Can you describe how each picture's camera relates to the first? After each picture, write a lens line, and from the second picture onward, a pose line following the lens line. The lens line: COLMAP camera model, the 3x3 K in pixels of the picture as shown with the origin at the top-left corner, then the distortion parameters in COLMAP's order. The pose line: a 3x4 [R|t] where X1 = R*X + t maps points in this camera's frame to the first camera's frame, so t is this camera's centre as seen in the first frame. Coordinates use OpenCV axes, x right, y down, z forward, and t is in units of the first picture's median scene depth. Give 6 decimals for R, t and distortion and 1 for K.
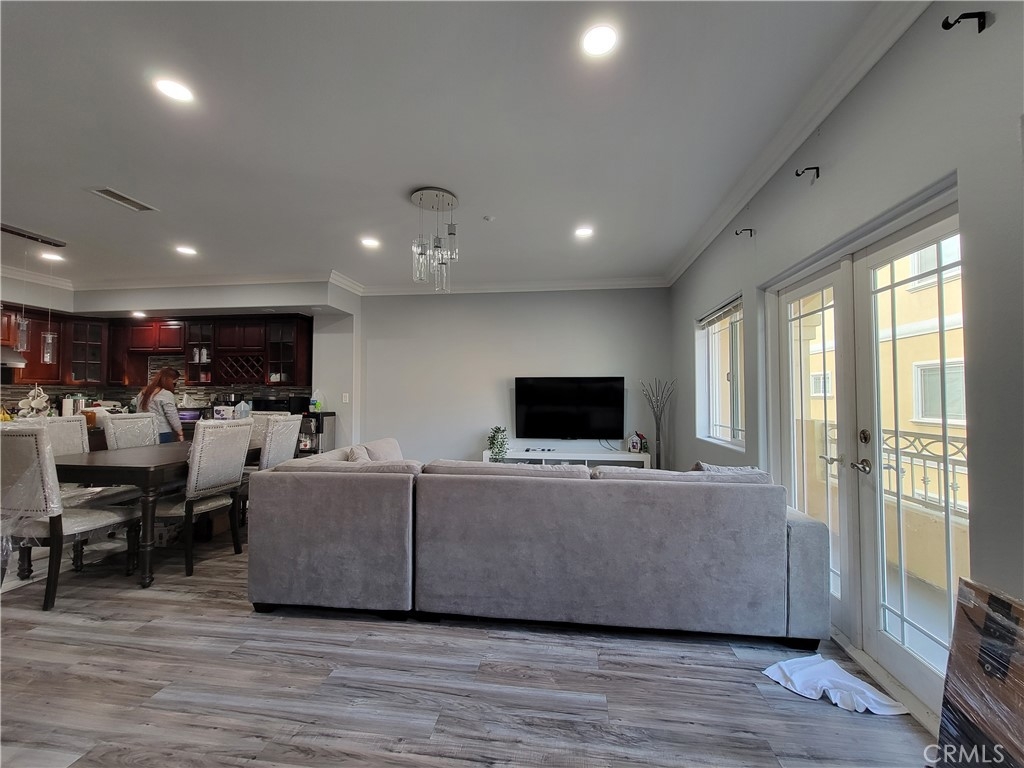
lens RADIAL K [[413.3, 0, 513.0], [0, 413.3, 385.3], [0, 0, 1]] dist [-0.005460, 0.000462]
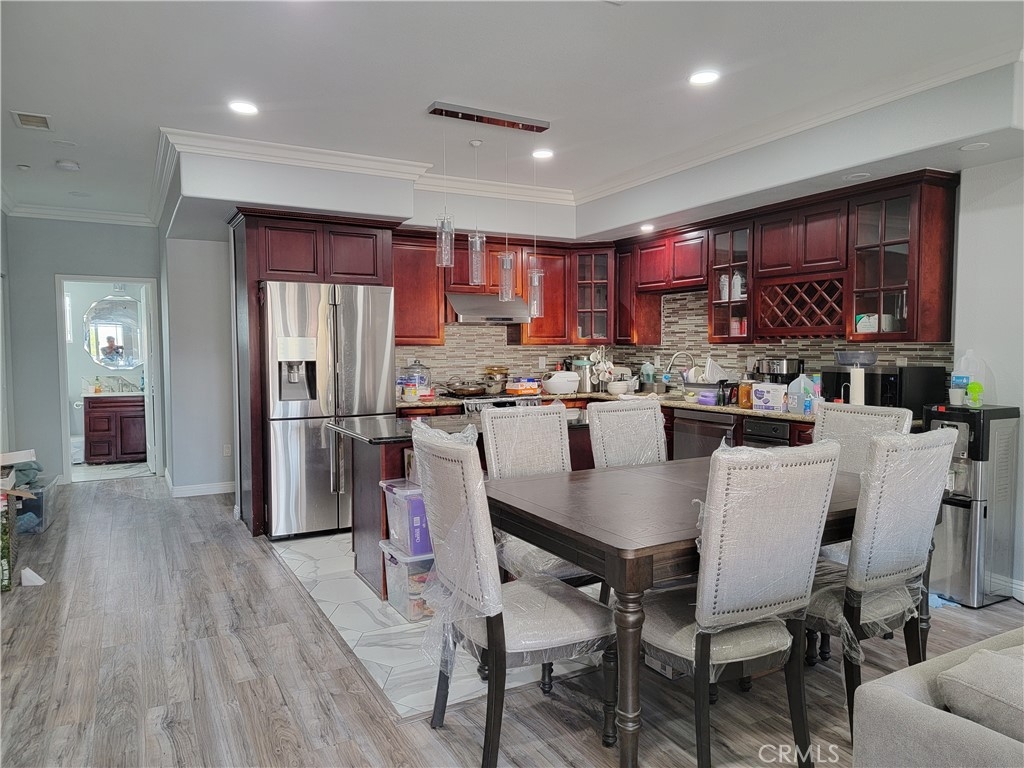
lens RADIAL K [[700.7, 0, 530.1], [0, 700.7, 384.6], [0, 0, 1]] dist [0.078986, -0.065890]
pose [[0.594199, 0.038645, -0.803389, -0.211122], [0.027089, 0.997317, 0.068008, -0.020439], [0.803862, -0.062173, 0.591558, 0.295659]]
